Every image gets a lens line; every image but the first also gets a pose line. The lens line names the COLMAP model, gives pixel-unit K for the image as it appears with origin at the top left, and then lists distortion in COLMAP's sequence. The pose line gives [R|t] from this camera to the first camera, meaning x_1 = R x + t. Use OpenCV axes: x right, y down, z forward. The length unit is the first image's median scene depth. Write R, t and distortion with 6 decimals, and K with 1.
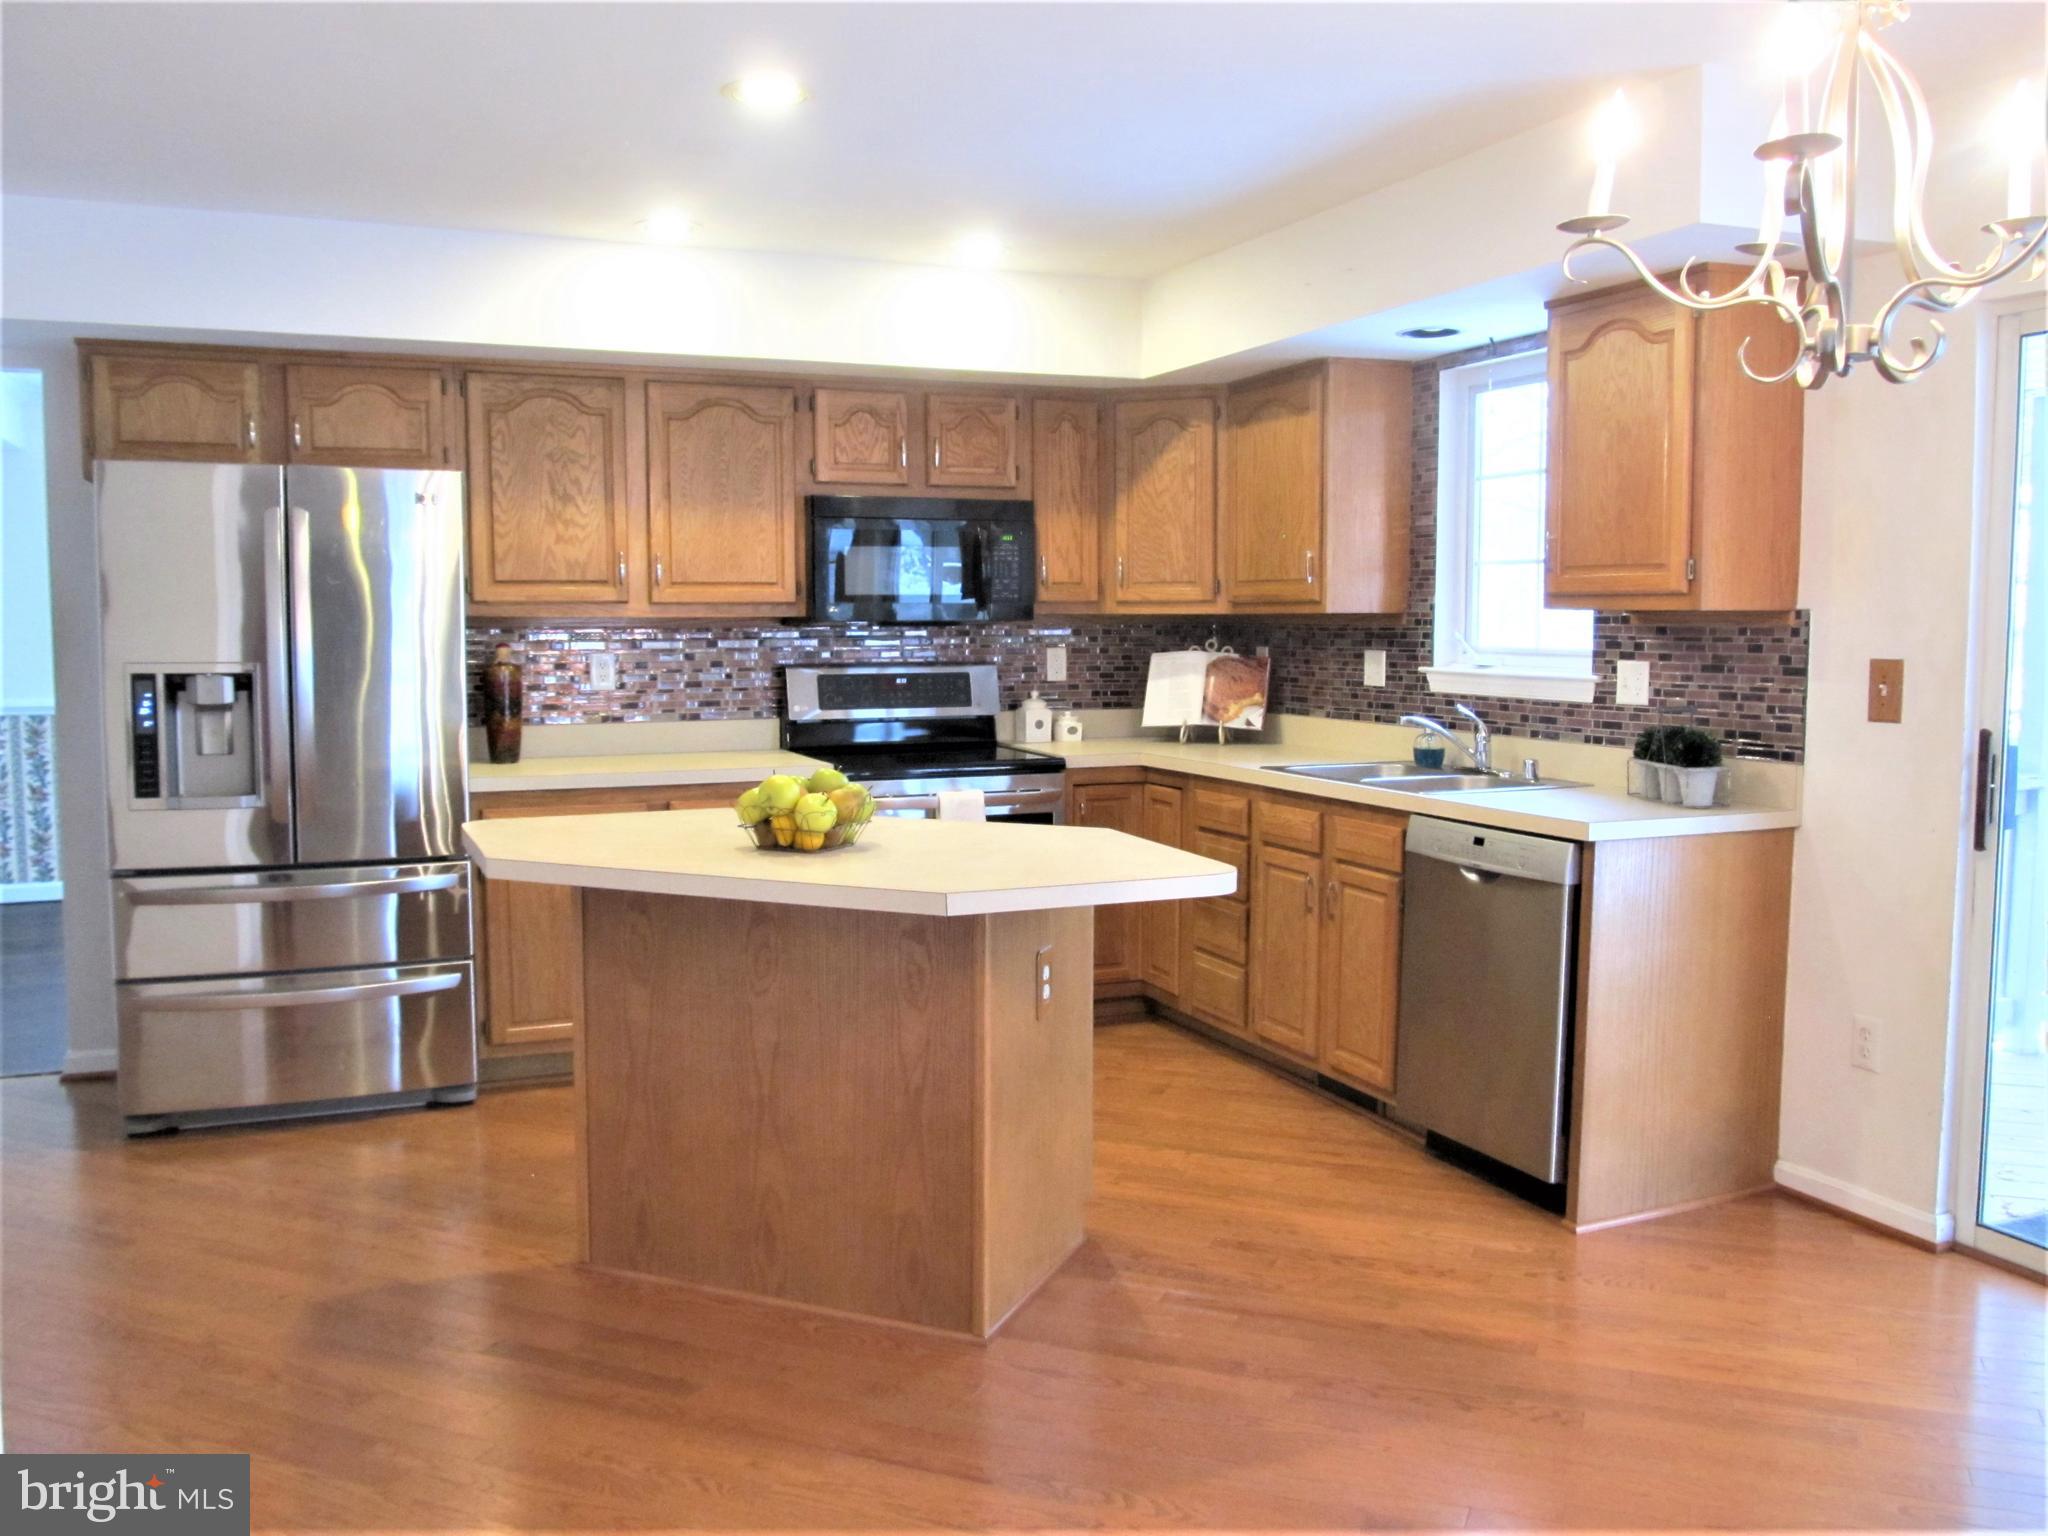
lens RADIAL K [[1689.9, 0, 1050.9], [0, 1689.9, 768.5], [0, 0, 1]] dist [-0.058180, 0.013035]
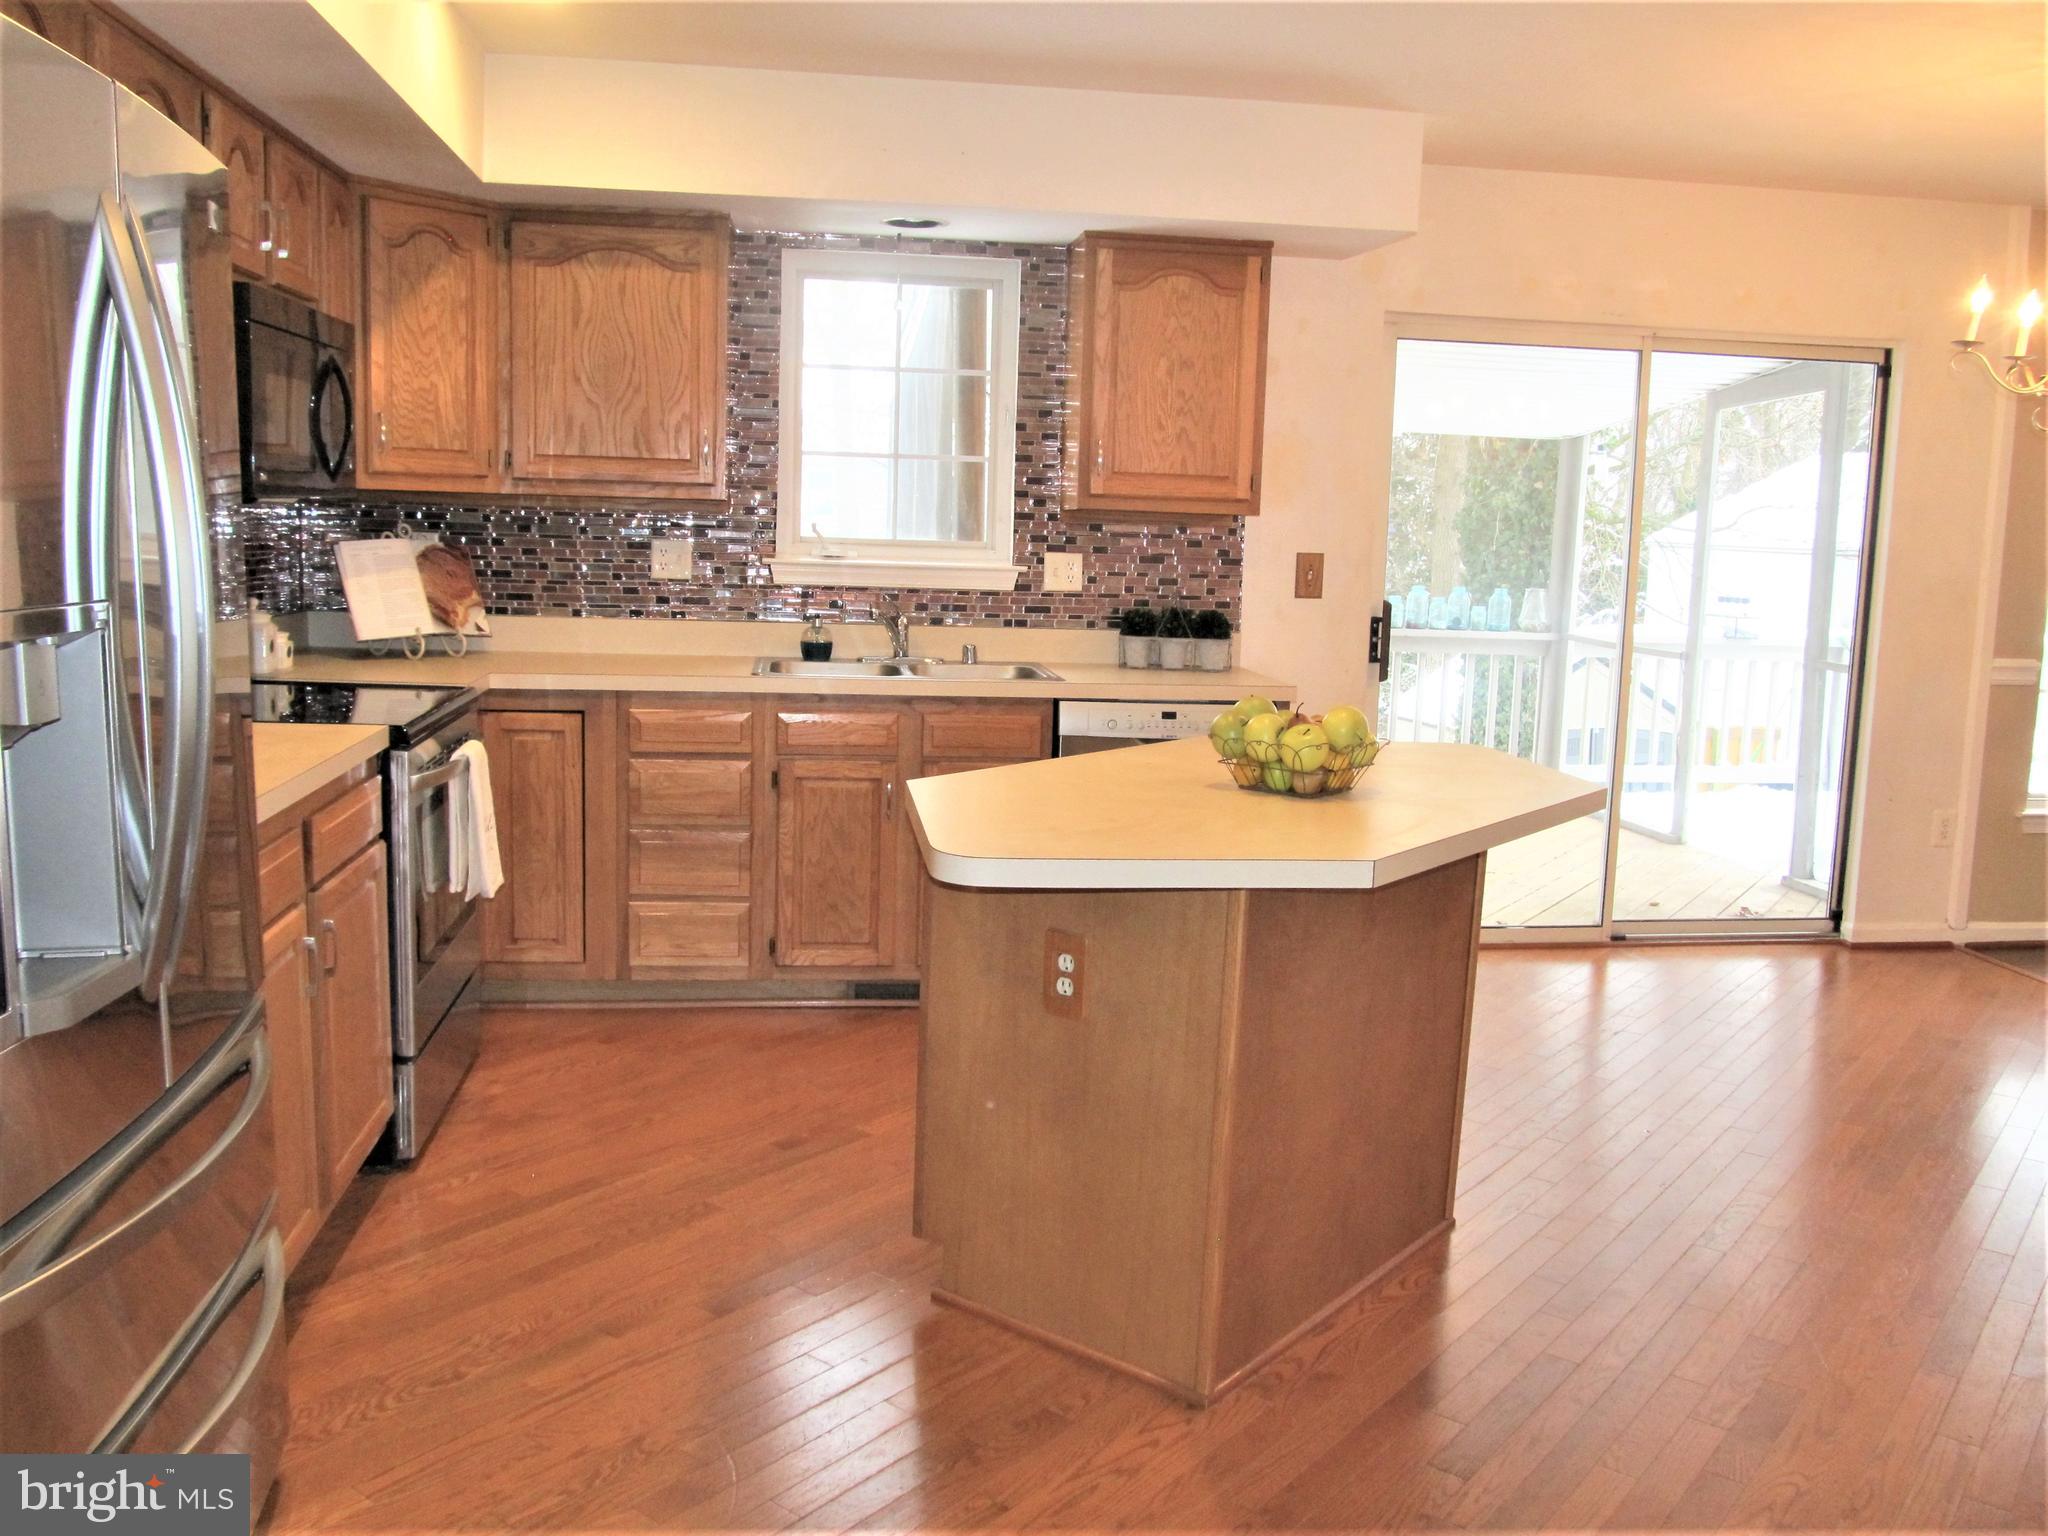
lens RADIAL K [[1676.5, 0, 1046.8], [0, 1676.5, 768.9], [0, 0, 1]] dist [-0.055878, 0.007704]
pose [[0.270839, -0.132667, 0.953439, -0.655755], [0.052516, 0.991019, 0.122978, -0.049691], [-0.961191, 0.016764, 0.275374, 0.584024]]
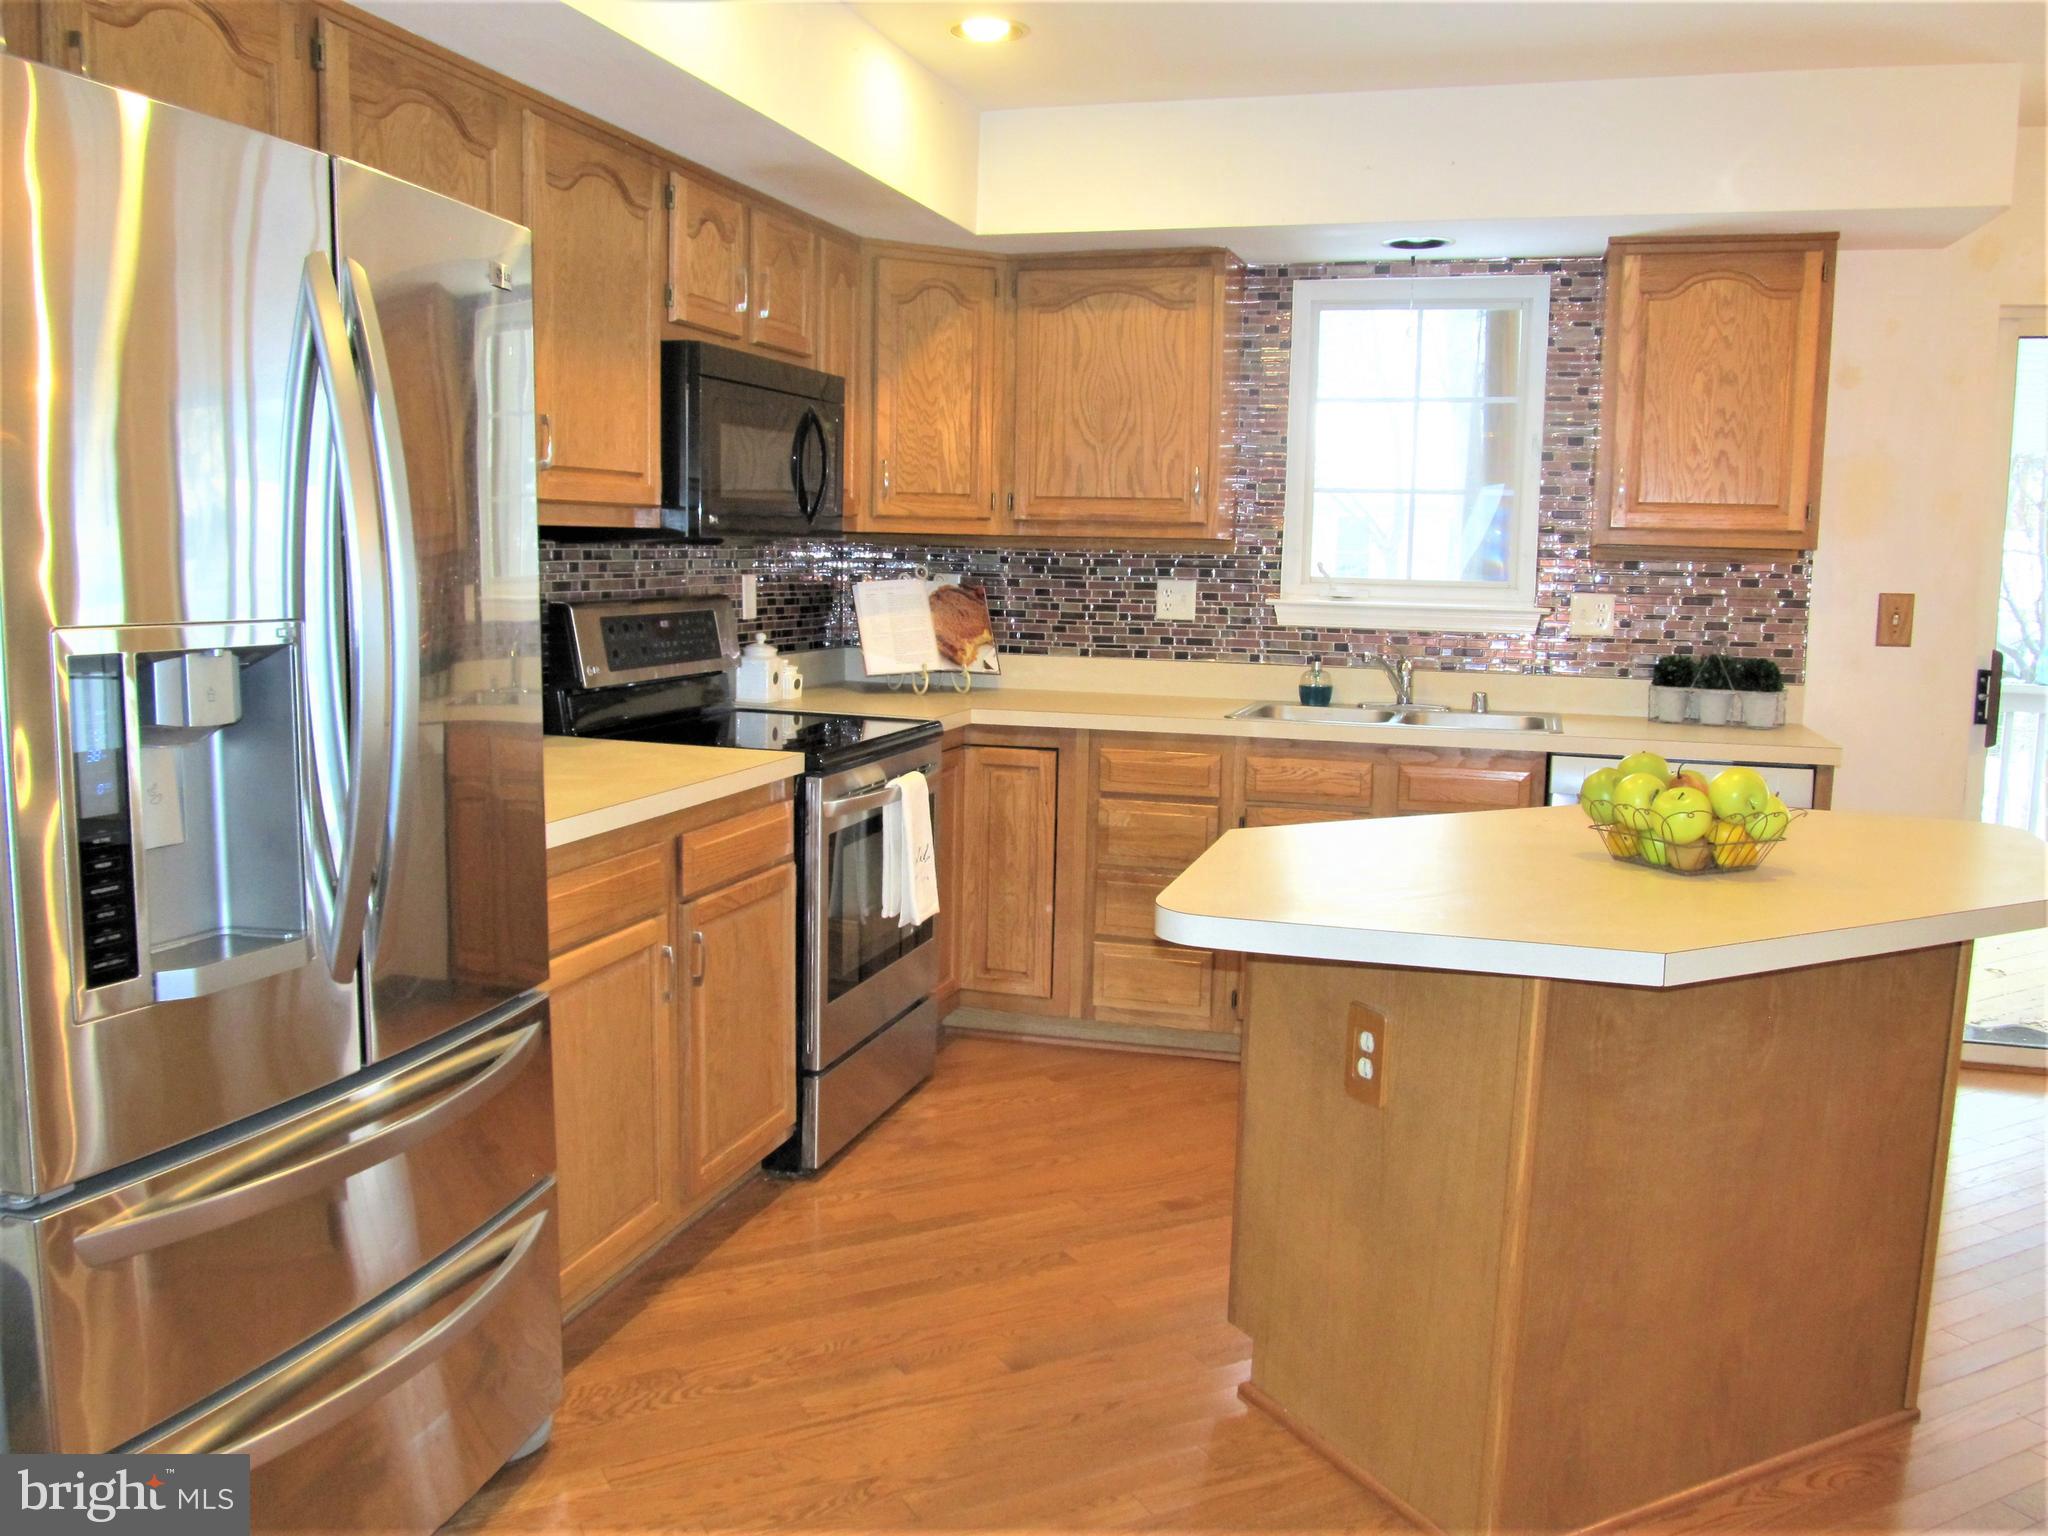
lens RADIAL K [[1689.9, 0, 1050.9], [0, 1689.9, 768.5], [0, 0, 1]] dist [-0.058180, 0.013035]
pose [[0.640594, -0.085554, 0.763099, -0.572679], [0.048085, 0.996293, 0.071332, -0.038862], [-0.766373, -0.009002, 0.642333, 0.491009]]
